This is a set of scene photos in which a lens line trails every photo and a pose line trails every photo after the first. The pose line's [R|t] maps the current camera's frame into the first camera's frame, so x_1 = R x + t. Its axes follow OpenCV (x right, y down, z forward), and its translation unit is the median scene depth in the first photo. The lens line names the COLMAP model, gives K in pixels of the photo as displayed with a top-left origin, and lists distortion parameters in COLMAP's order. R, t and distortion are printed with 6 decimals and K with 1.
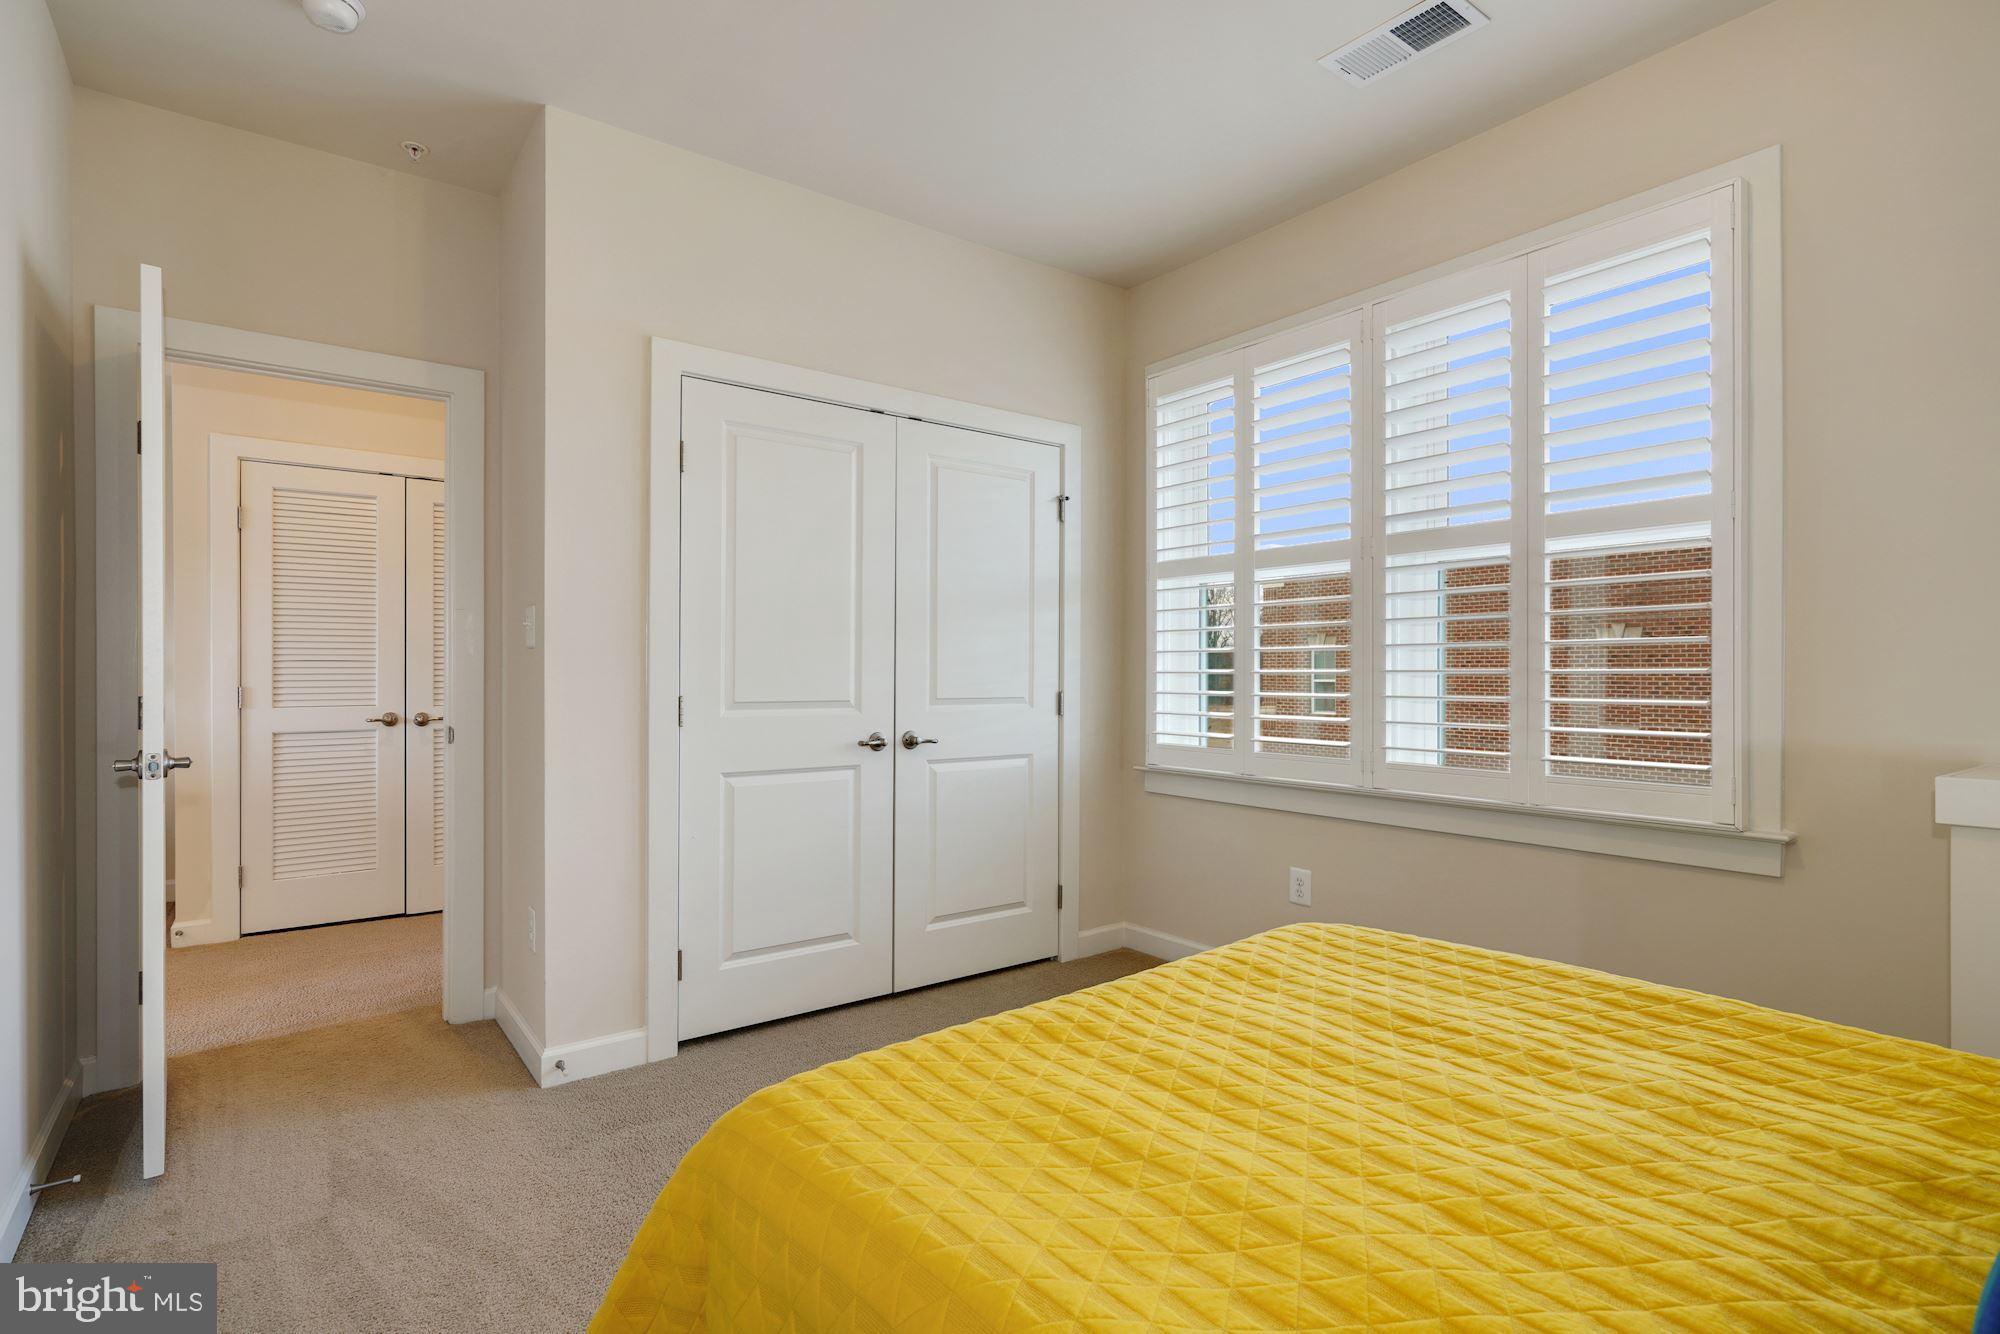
lens RADIAL K [[1007.0, 0, 1000.0], [0, 1007.0, 667.0], [0, 0, 1]] dist [0.001098, 0.000111]
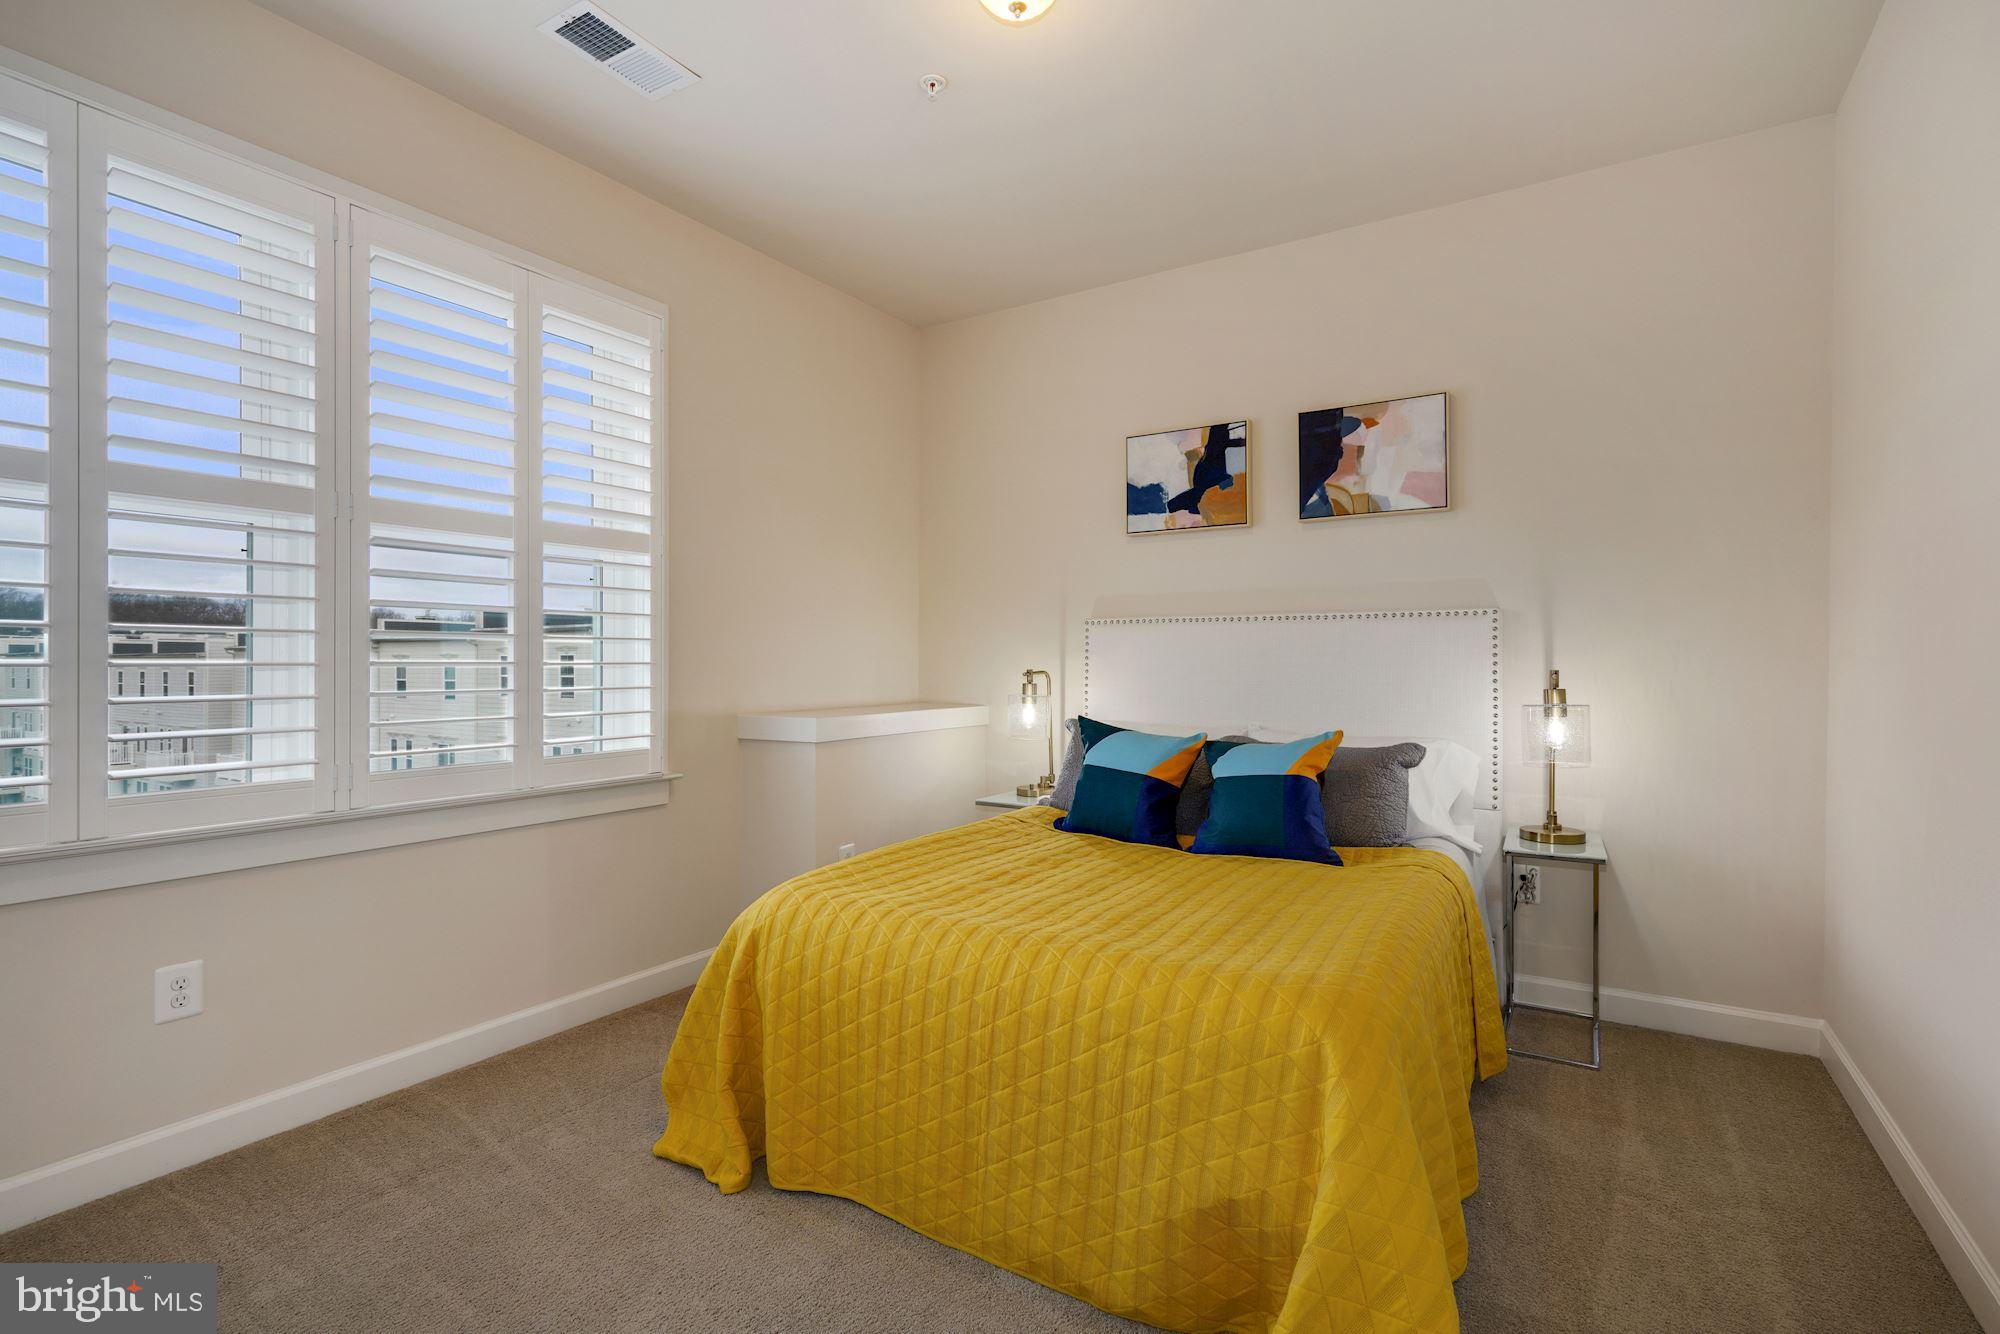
lens RADIAL K [[942.9, 0, 1000.0], [0, 942.9, 667.0], [0, 0, 1]] dist [-0.002059, -0.000362]
pose [[-0.380725, -0.002183, 0.924686, -0.507790], [-0.005905, 0.999983, -0.000070, 0.004115], [-0.924670, -0.005487, -0.380731, 0.796860]]
